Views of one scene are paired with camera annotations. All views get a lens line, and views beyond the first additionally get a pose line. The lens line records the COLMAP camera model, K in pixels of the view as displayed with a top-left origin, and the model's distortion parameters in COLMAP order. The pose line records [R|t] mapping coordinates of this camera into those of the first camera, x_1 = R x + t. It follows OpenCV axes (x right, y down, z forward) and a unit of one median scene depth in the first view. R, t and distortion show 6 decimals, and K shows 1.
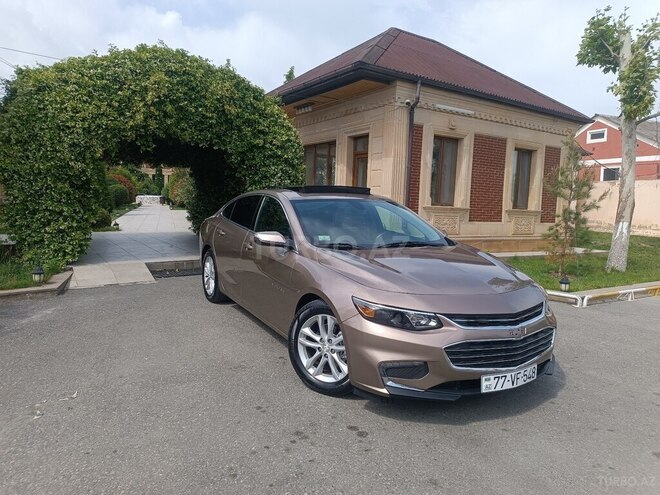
lens RADIAL K [[469.3, 0, 331.5], [0, 469.3, 253.9], [0, 0, 1]] dist [0.039831, -0.056395]
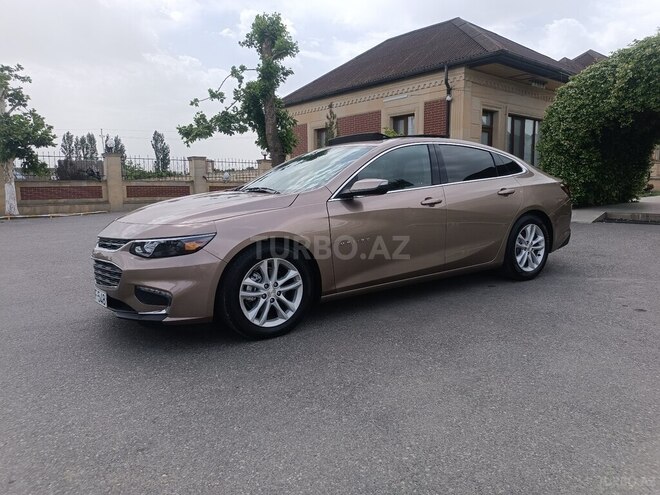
lens RADIAL K [[469.3, 0, 328.7], [0, 469.3, 248.0], [0, 0, 1]] dist [0.039831, -0.056395]
pose [[0.126166, 0.108529, -0.986055, 0.707930], [-0.097270, 0.990561, 0.096580, 0.057516], [0.987229, 0.083728, 0.135531, 0.059395]]
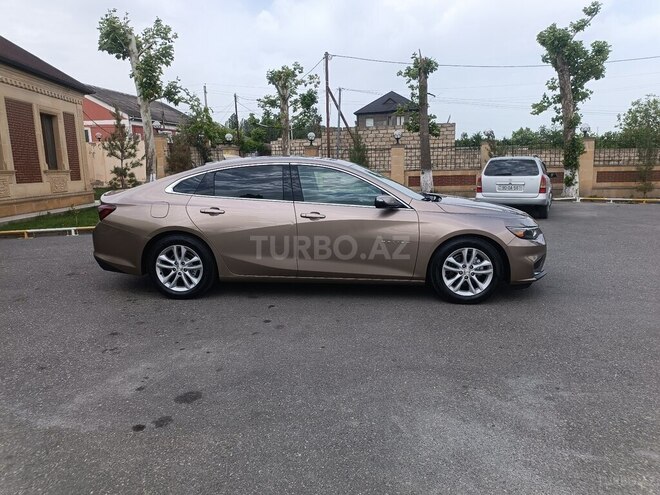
lens RADIAL K [[469.3, 0, 328.8], [0, 469.3, 248.6], [0, 0, 1]] dist [0.039831, -0.056395]
pose [[0.486507, -0.194068, 0.851850, -0.375366], [0.130453, 0.980223, 0.148810, 0.009993], [-0.863882, 0.038729, 0.502202, -0.148580]]
